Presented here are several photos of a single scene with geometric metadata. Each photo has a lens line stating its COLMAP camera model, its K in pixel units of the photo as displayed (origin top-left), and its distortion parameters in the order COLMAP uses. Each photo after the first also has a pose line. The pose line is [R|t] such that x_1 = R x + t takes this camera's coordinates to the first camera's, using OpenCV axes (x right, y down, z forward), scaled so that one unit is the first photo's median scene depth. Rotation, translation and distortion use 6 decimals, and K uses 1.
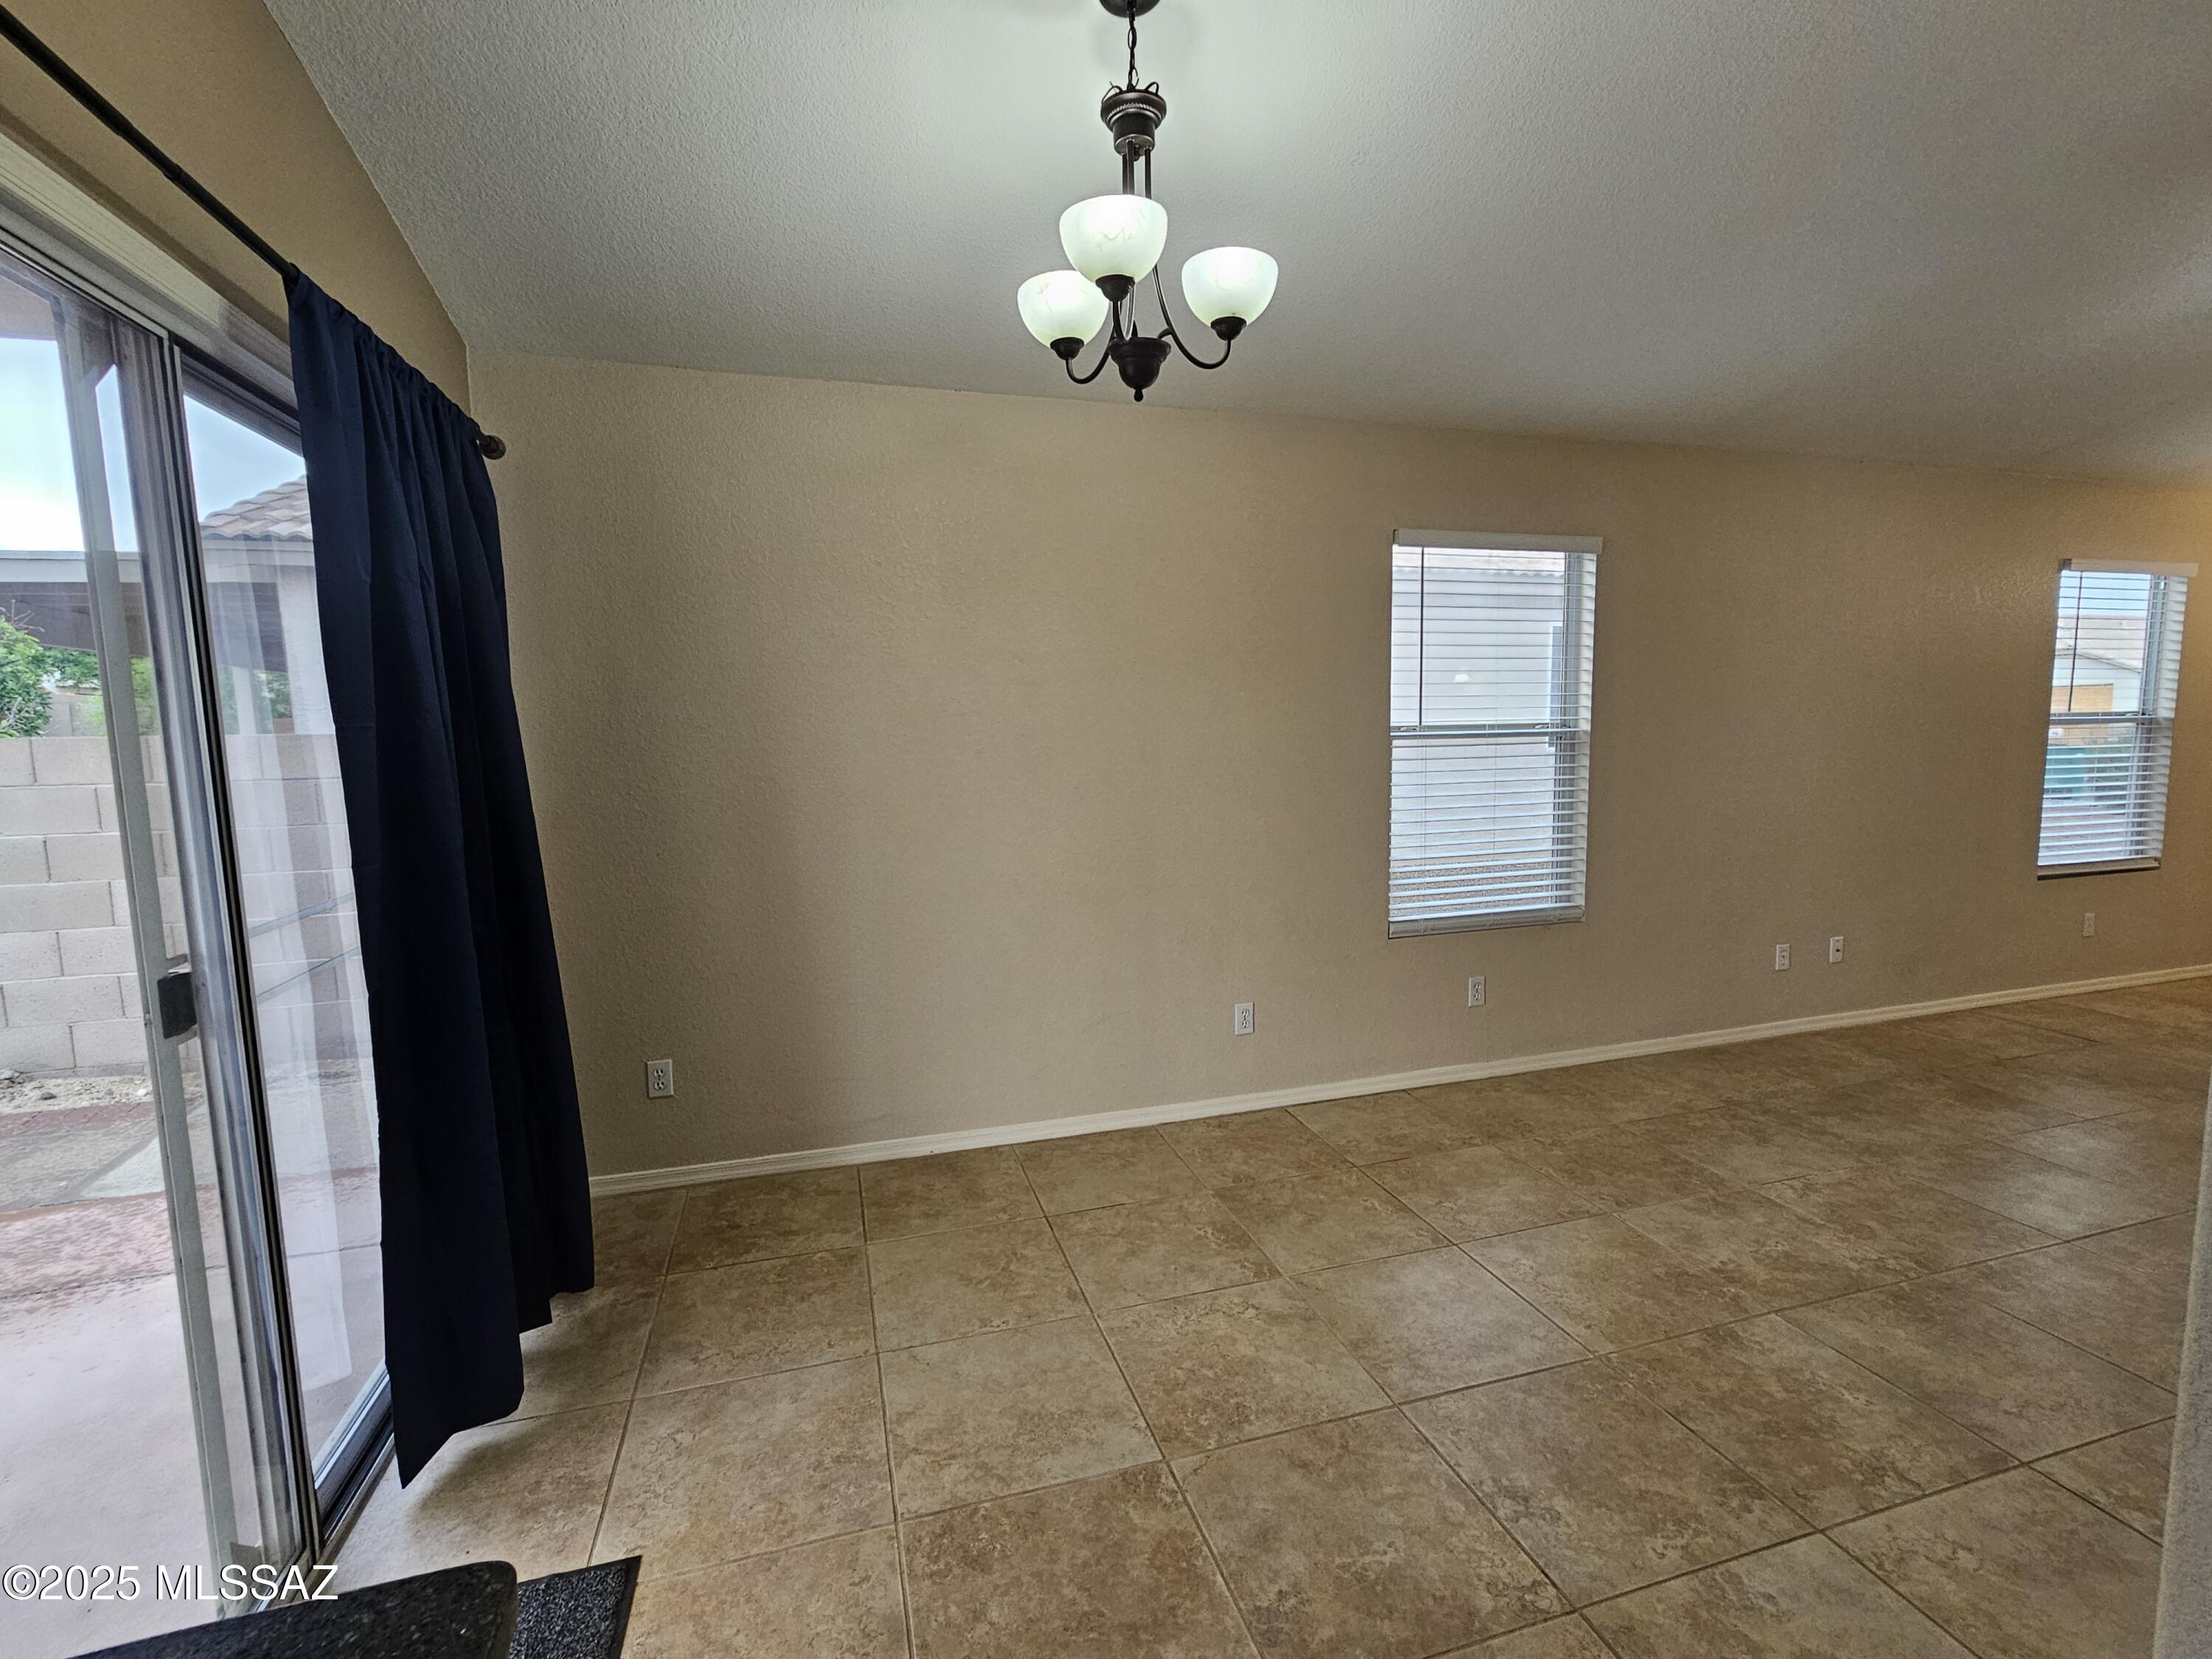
lens RADIAL K [[990.1, 0, 1110.8], [0, 990.1, 834.6], [0, 0, 1]] dist [-0.004999, 0.002192]
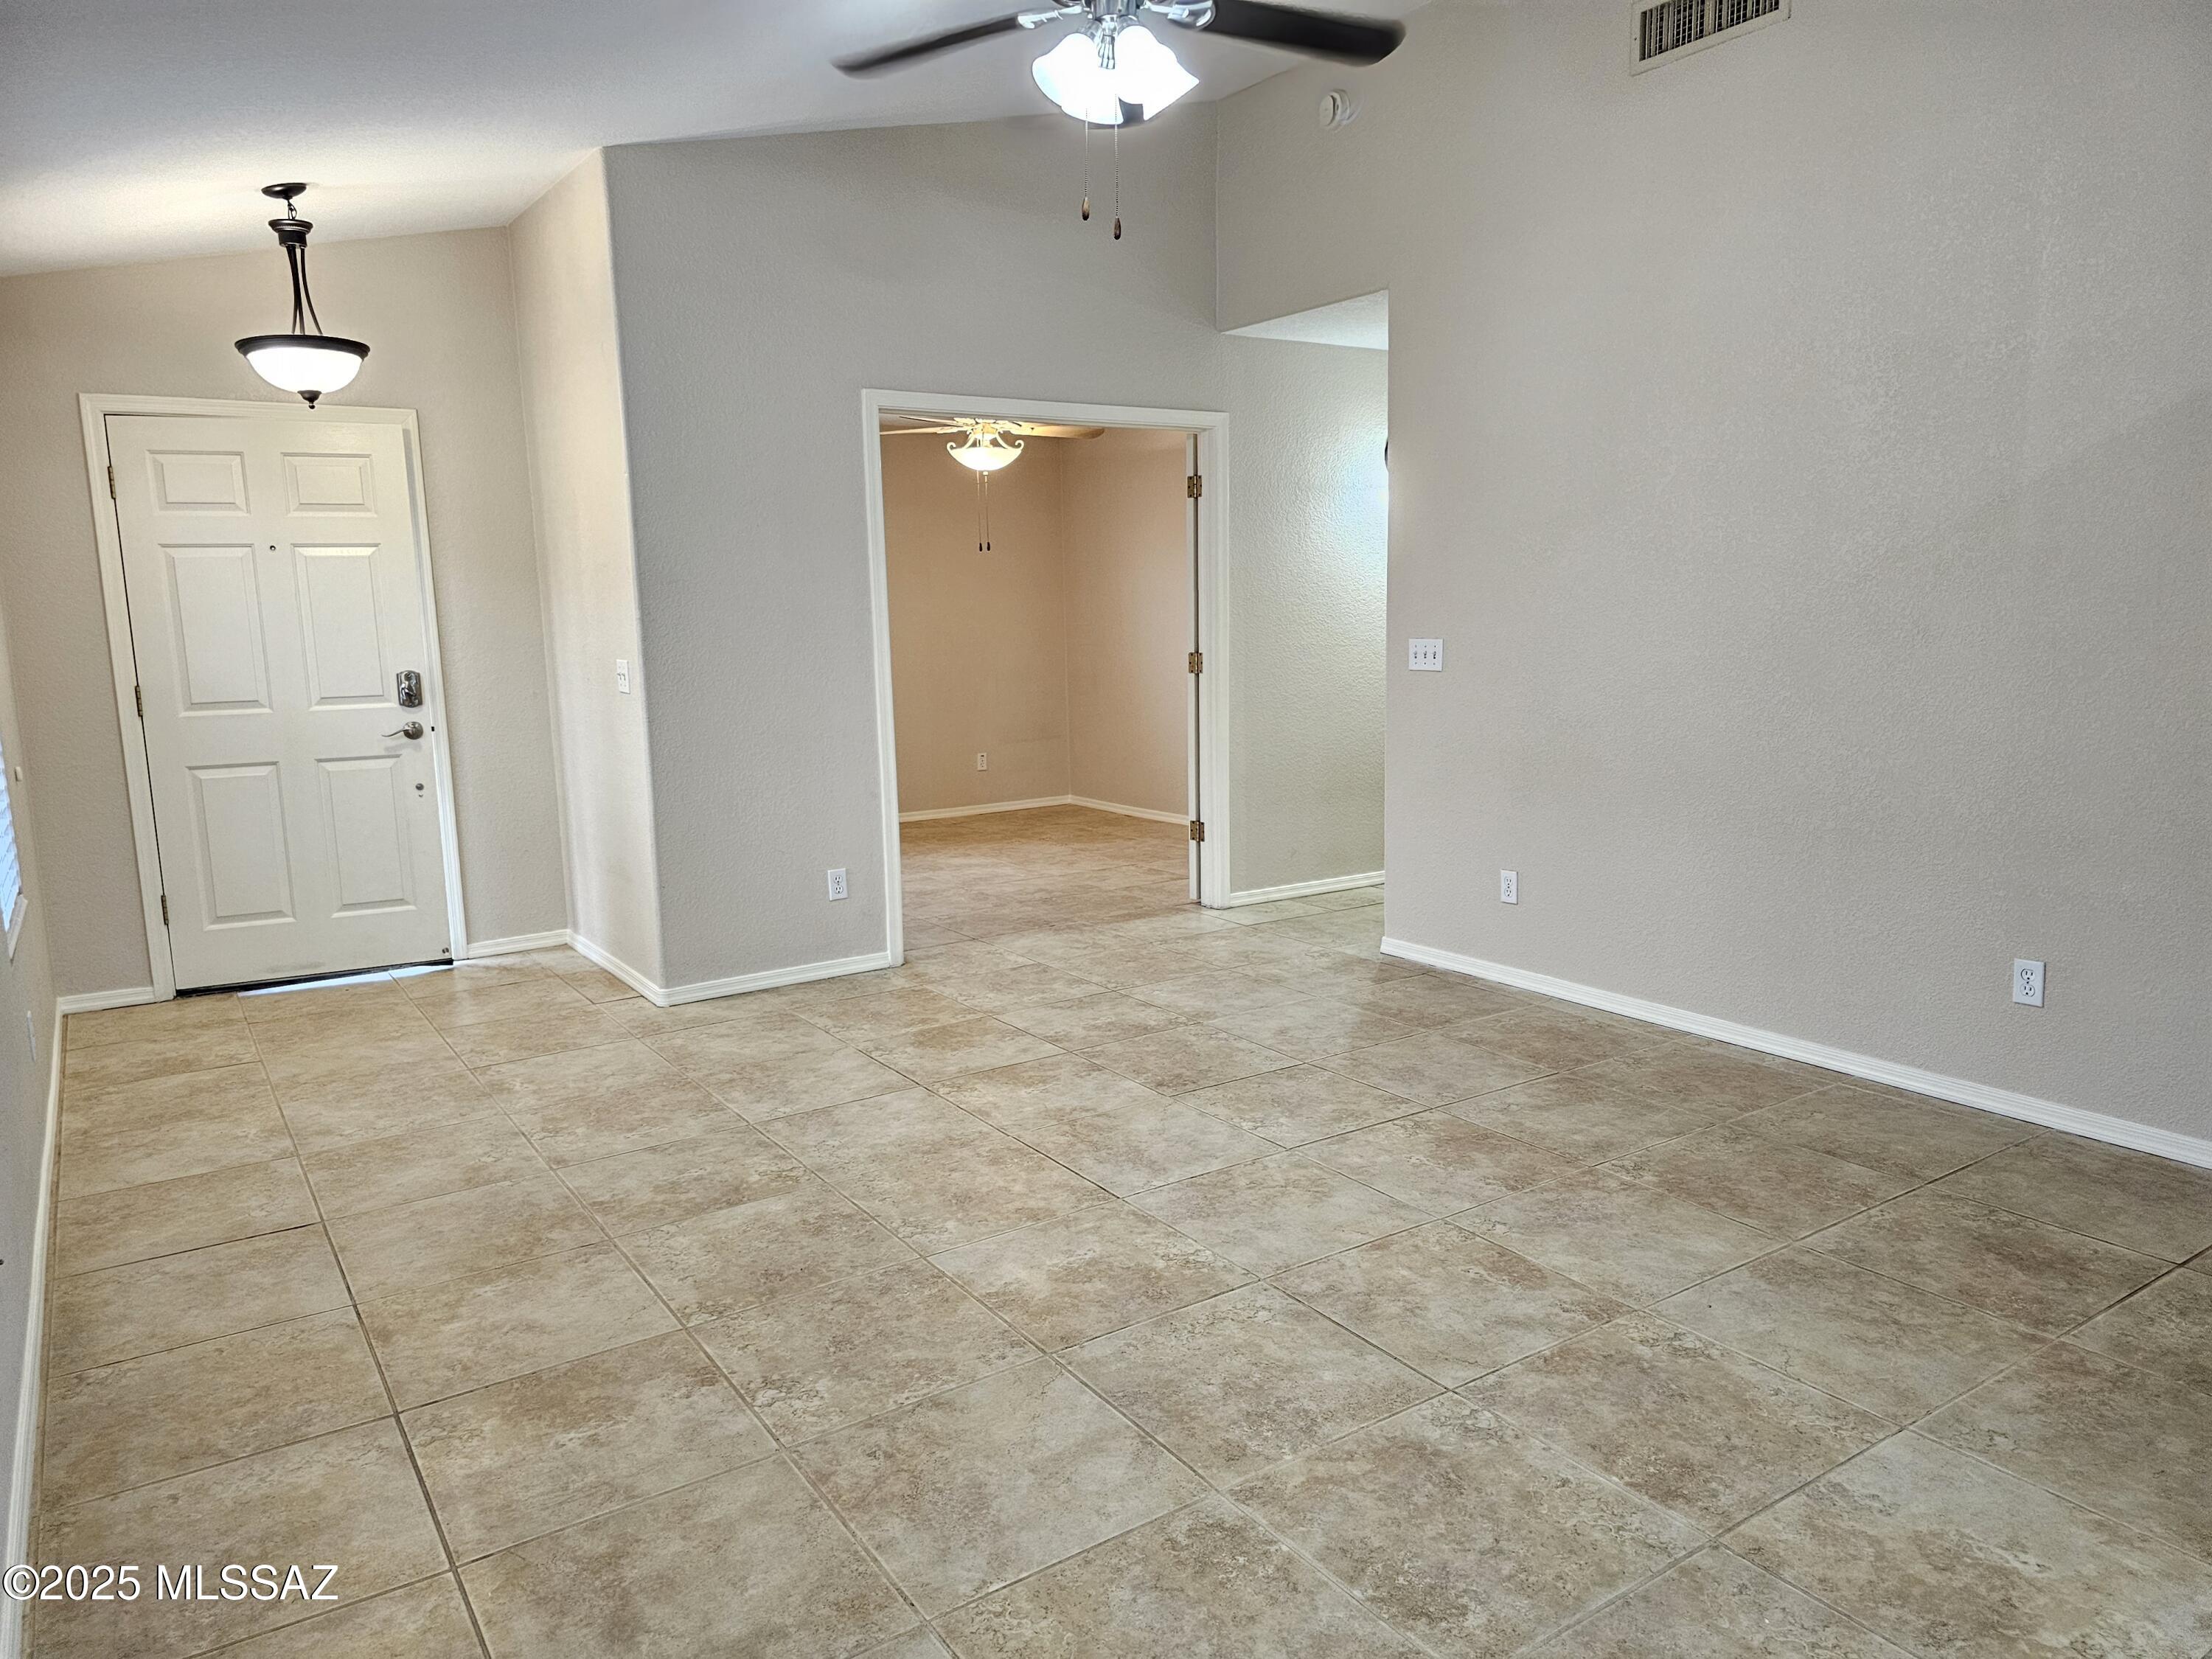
lens RADIAL K [[1486.2, 0, 1119.6], [0, 1486.2, 829.4], [0, 0, 1]] dist [0.022238, -0.029986]
pose [[-0.301636, -0.121370, 0.945666, 0.150707], [0.126680, 0.977968, 0.165923, -0.098844], [-0.944970, 0.169845, -0.279615, 0.960735]]
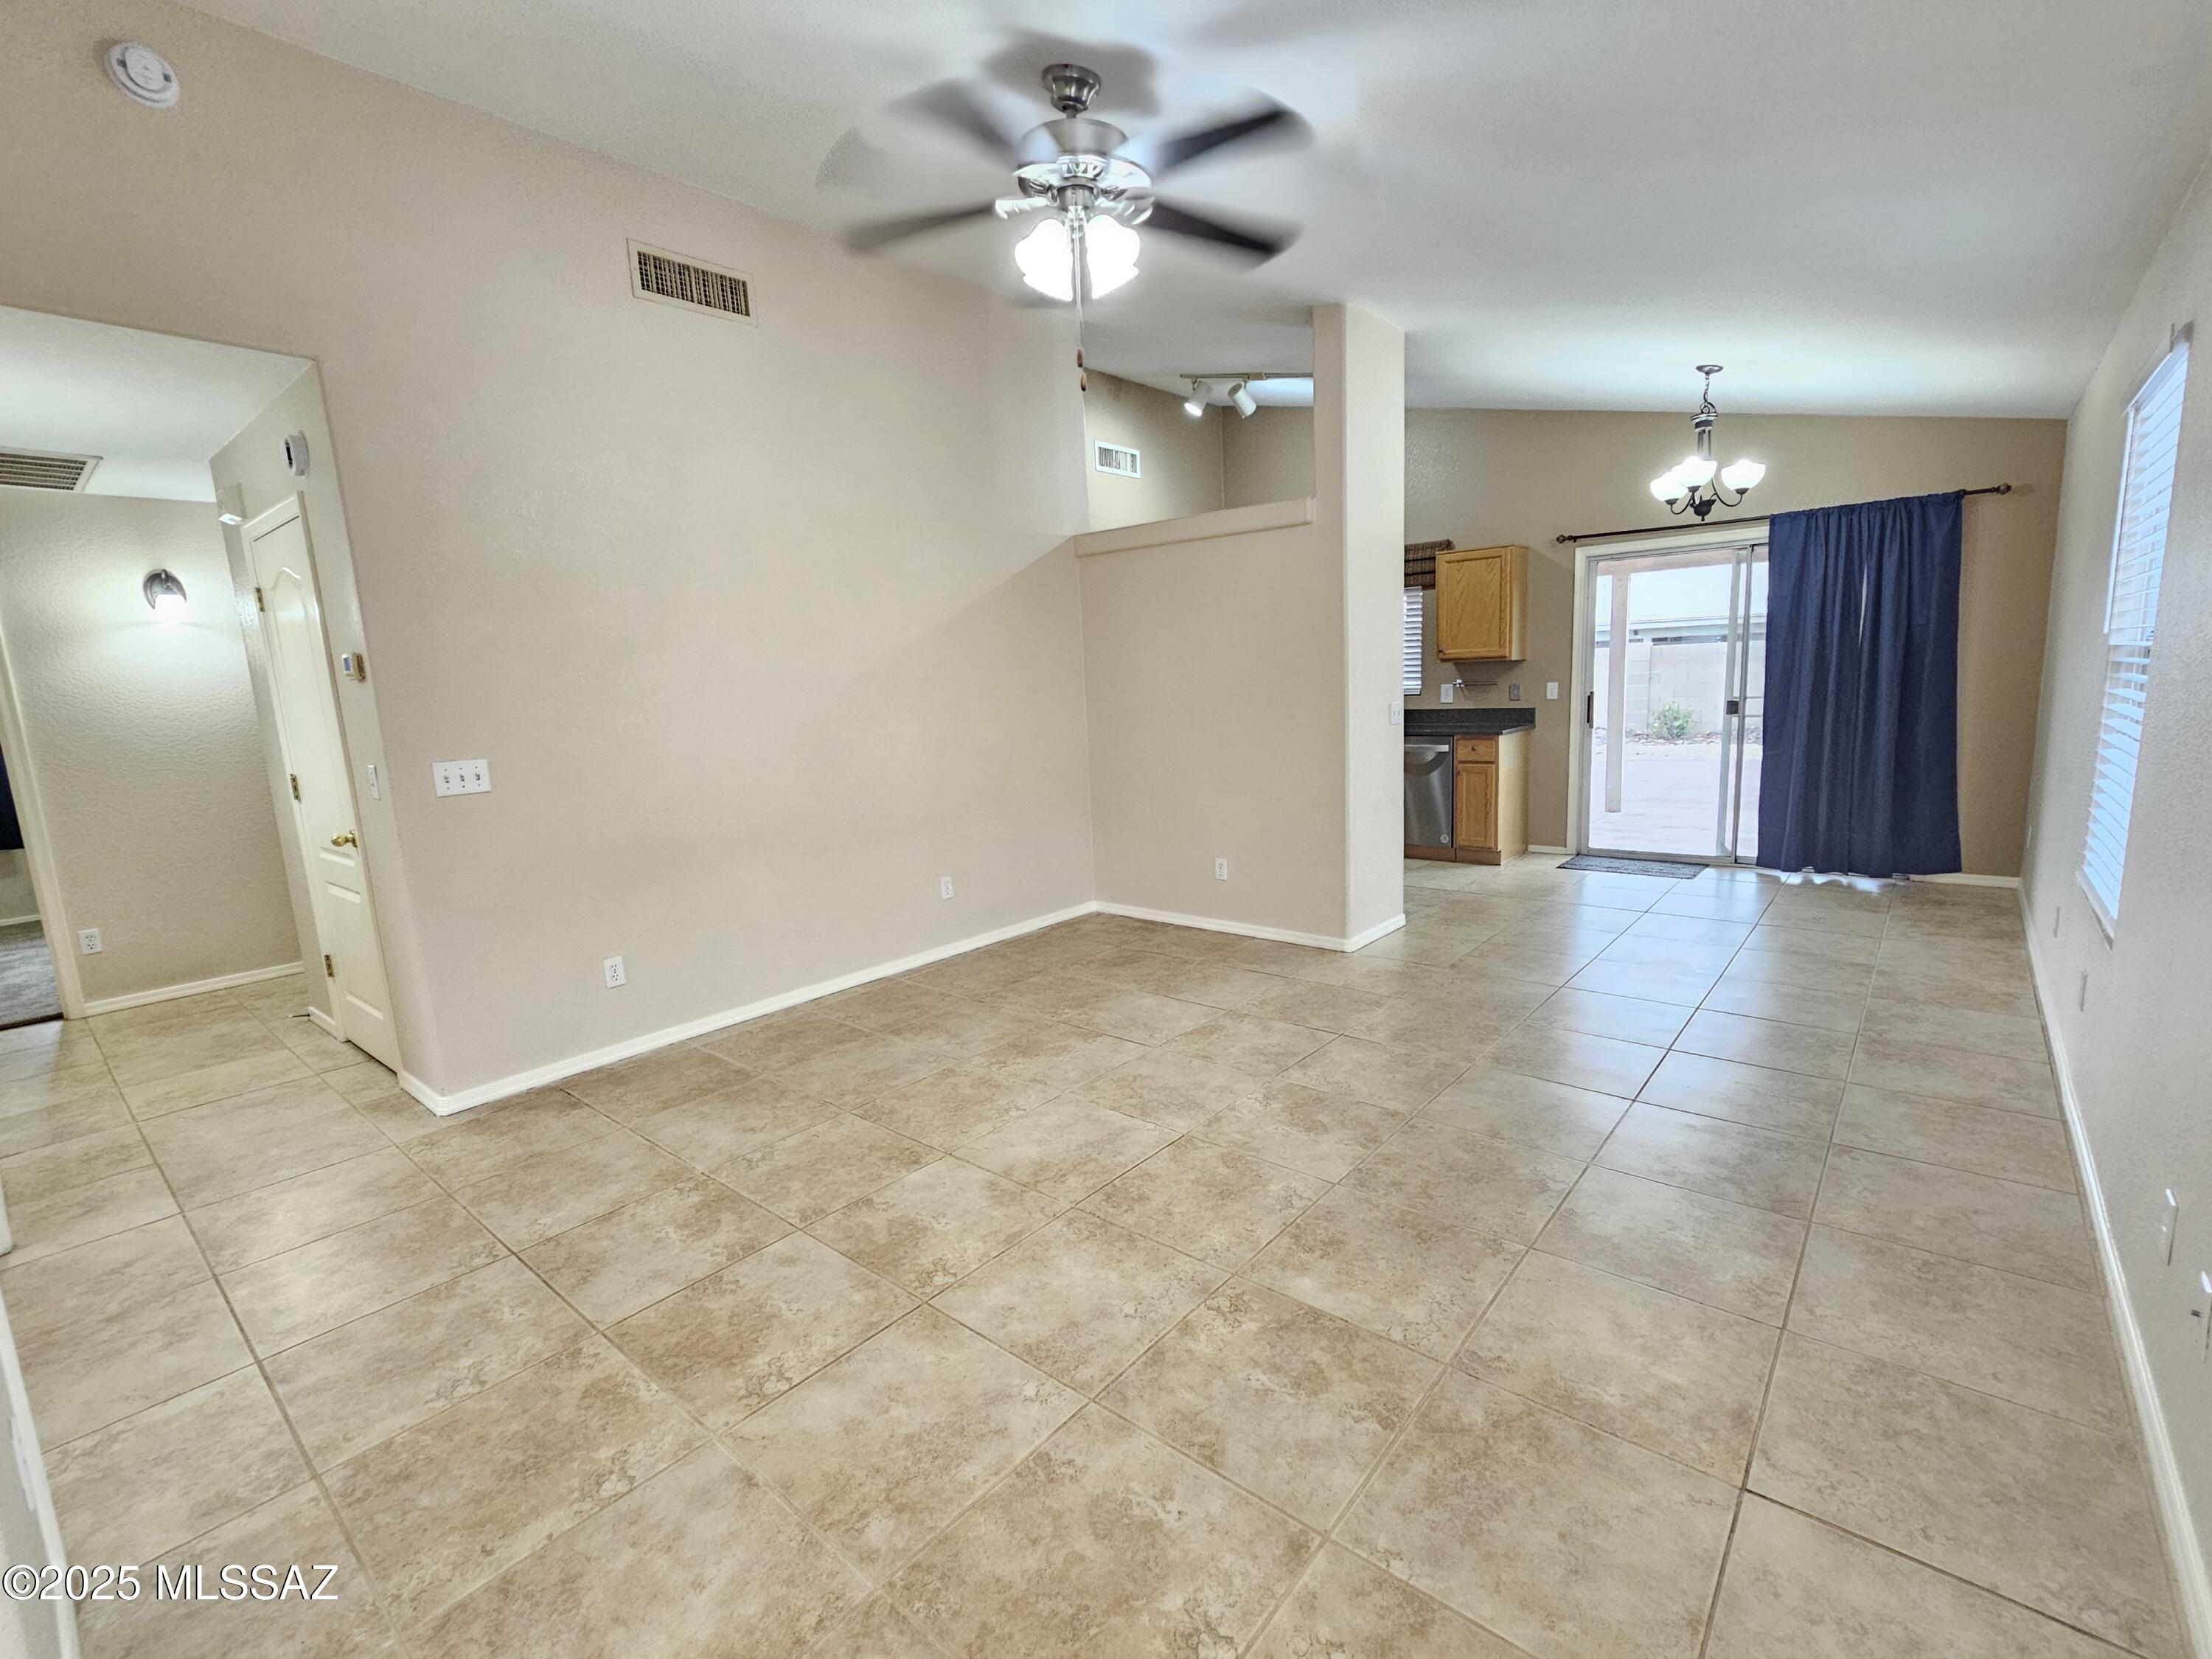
lens RADIAL K [[990.1, 0, 1109.7], [0, 990.1, 831.7], [0, 0, 1]] dist [-0.004999, 0.002192]
pose [[-0.835053, 0.142178, -0.531480, 1.581914], [0.000989, 0.966417, 0.256975, -0.178406], [0.550168, 0.214063, -0.807151, 1.346914]]
